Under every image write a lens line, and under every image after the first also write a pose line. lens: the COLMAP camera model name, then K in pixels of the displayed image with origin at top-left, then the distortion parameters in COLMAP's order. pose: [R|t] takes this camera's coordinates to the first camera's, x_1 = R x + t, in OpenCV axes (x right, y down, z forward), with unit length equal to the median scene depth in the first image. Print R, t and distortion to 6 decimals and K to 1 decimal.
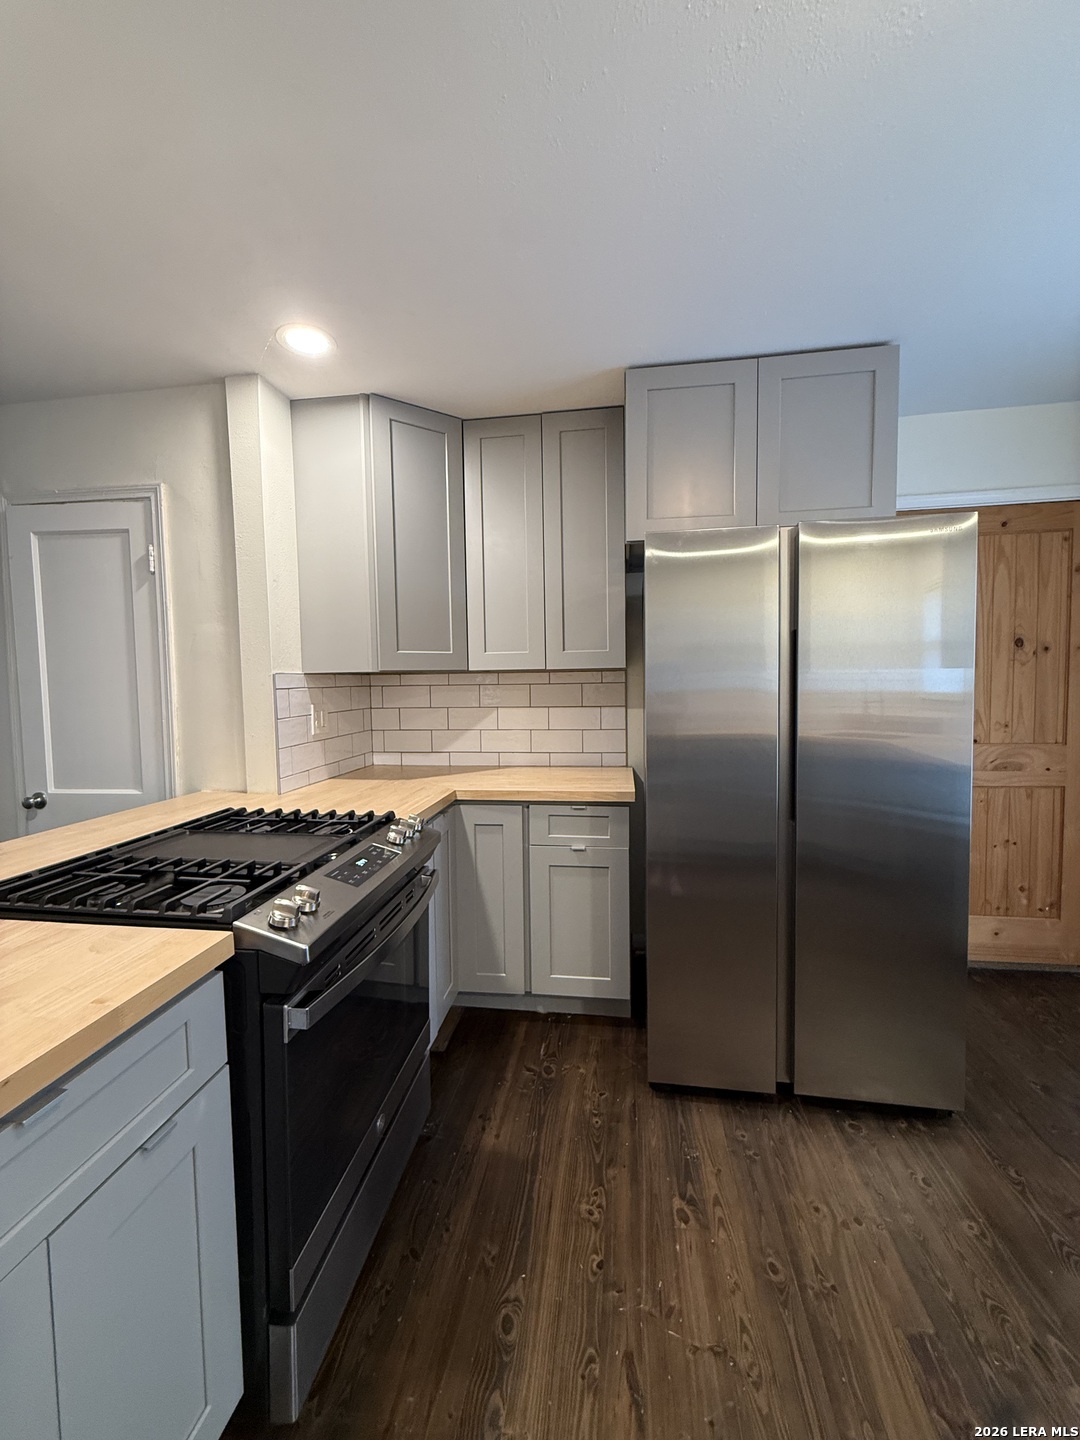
lens RADIAL K [[575.6, 0, 541.0], [0, 575.6, 714.5], [0, 0, 1]] dist [-0.000277, 0.000041]
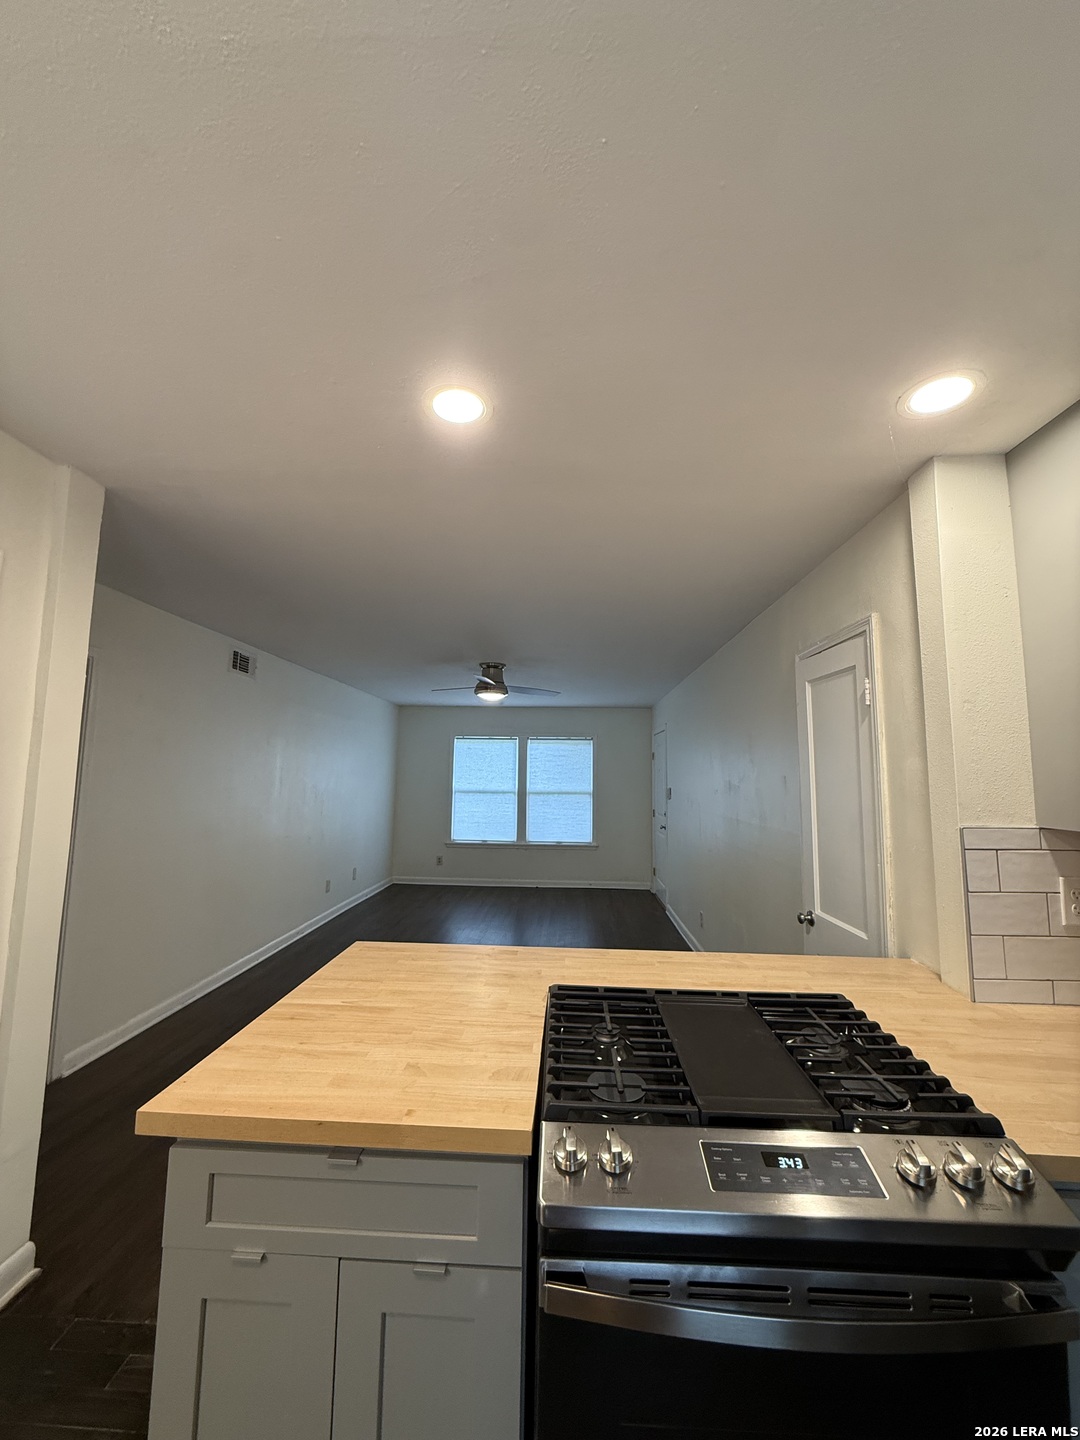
lens RADIAL K [[574.5, 0, 540.6], [0, 574.5, 714.3], [0, 0, 1]] dist [-0.000745, -0.000229]
pose [[0.090337, -0.088308, -0.991988, 0.282308], [-0.069560, 0.993069, -0.094739, -0.133284], [0.993479, 0.077561, 0.083569, 0.485188]]
